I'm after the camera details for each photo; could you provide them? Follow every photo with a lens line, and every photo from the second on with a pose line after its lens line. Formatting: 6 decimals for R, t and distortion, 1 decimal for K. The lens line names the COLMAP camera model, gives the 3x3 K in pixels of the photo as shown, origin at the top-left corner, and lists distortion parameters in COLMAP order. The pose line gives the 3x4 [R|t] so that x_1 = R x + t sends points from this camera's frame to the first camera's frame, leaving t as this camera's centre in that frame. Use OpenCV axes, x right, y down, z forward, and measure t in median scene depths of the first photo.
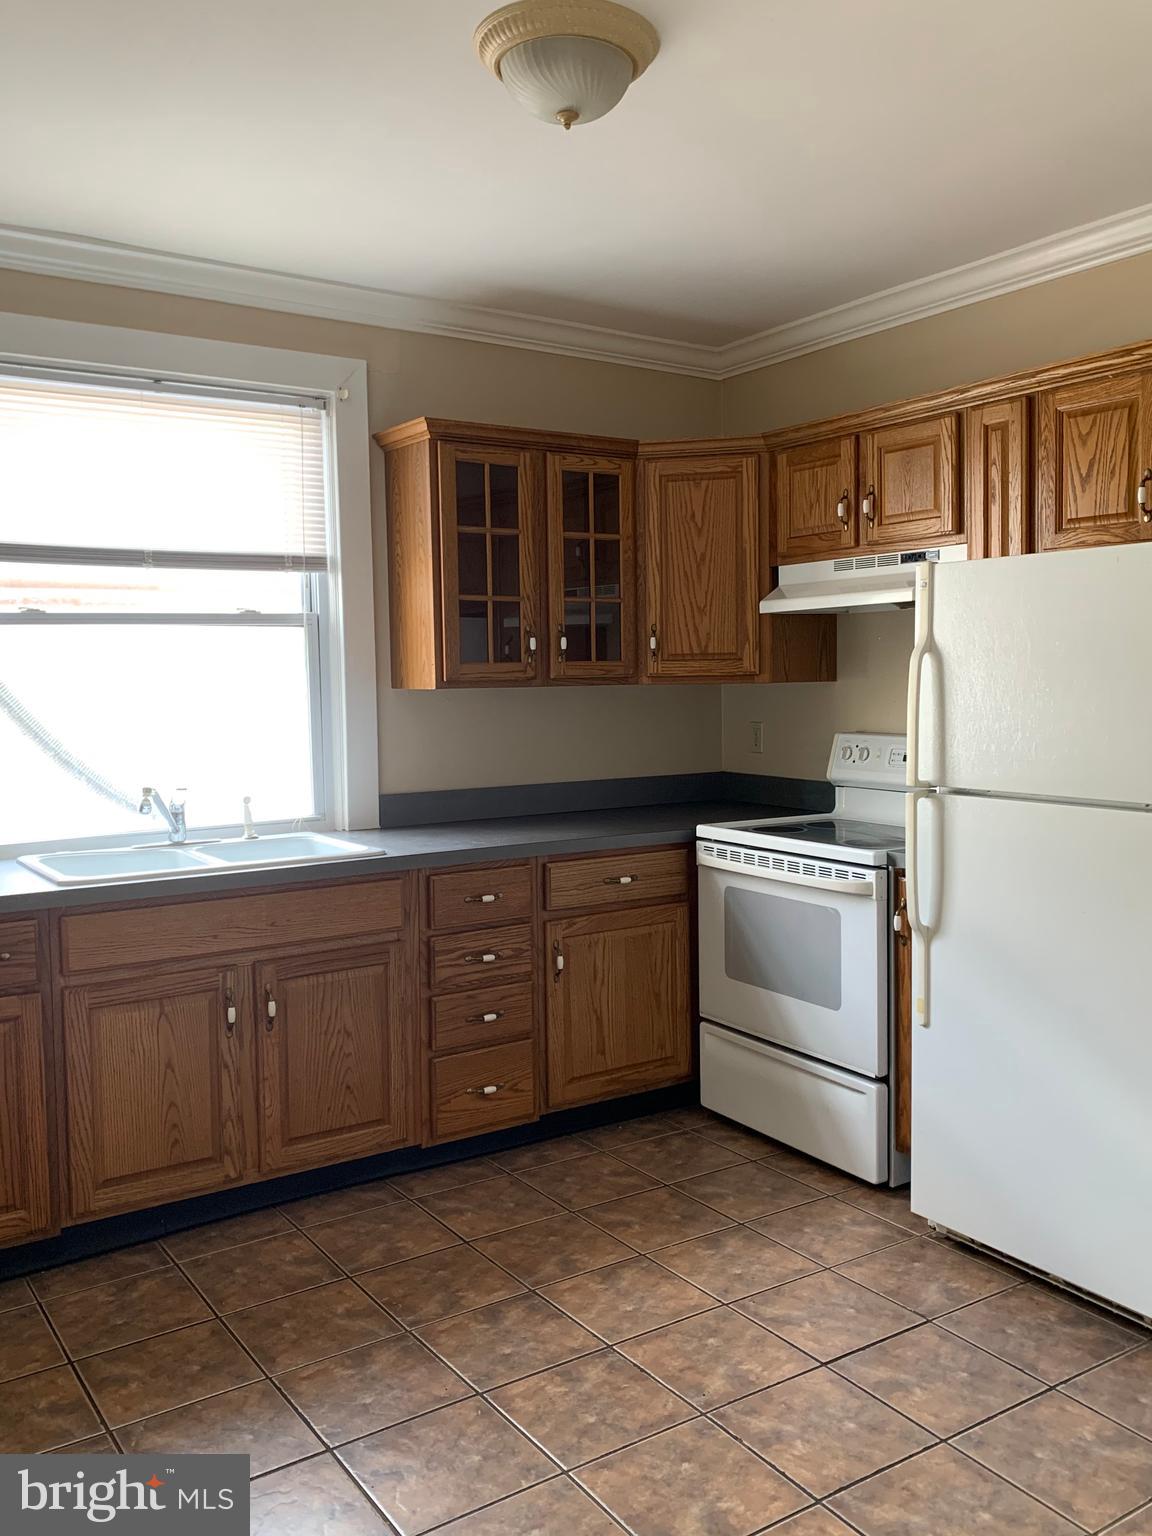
lens RADIAL K [[1282.1, 0, 573.9], [0, 1282.1, 753.8], [0, 0, 1]] dist [0.015966, -0.003921]
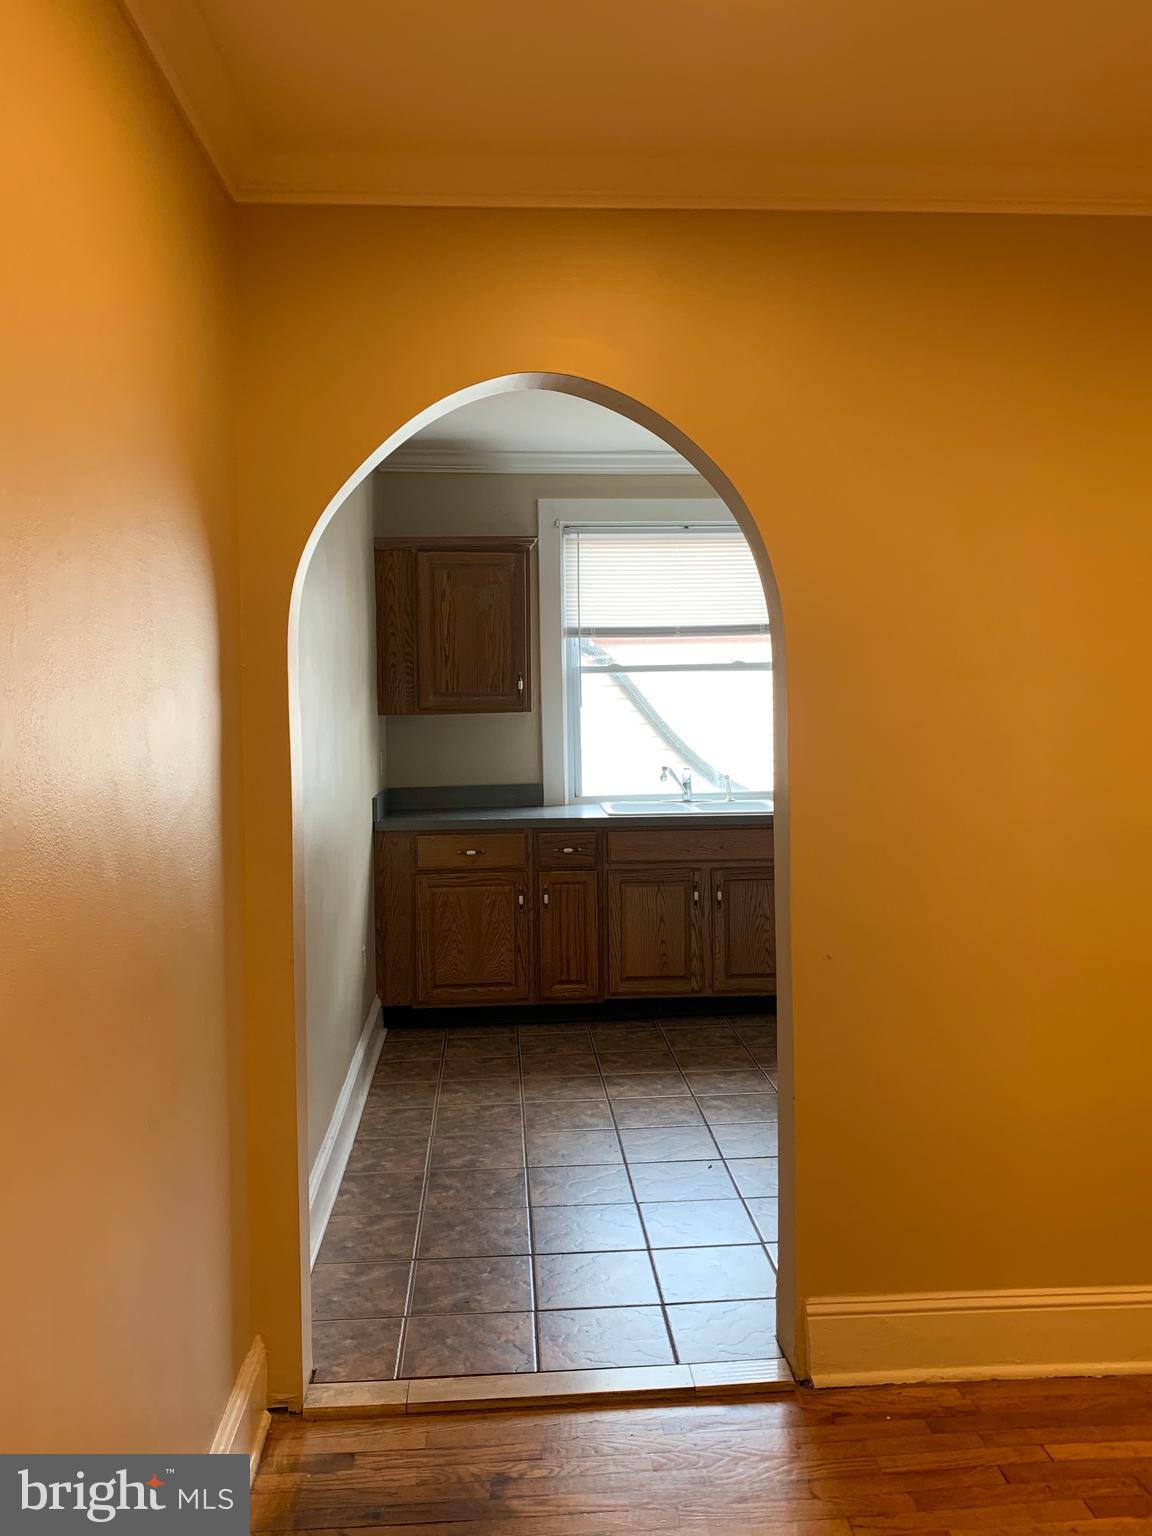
lens RADIAL K [[1282.1, 0, 576.8], [0, 1282.1, 772.1], [0, 0, 1]] dist [0.015966, -0.003921]
pose [[0.858919, 0.037087, -0.510766, 0.394133], [-0.033639, 0.999306, 0.015992, 0.009102], [0.511005, 0.003446, 0.859571, -0.483481]]
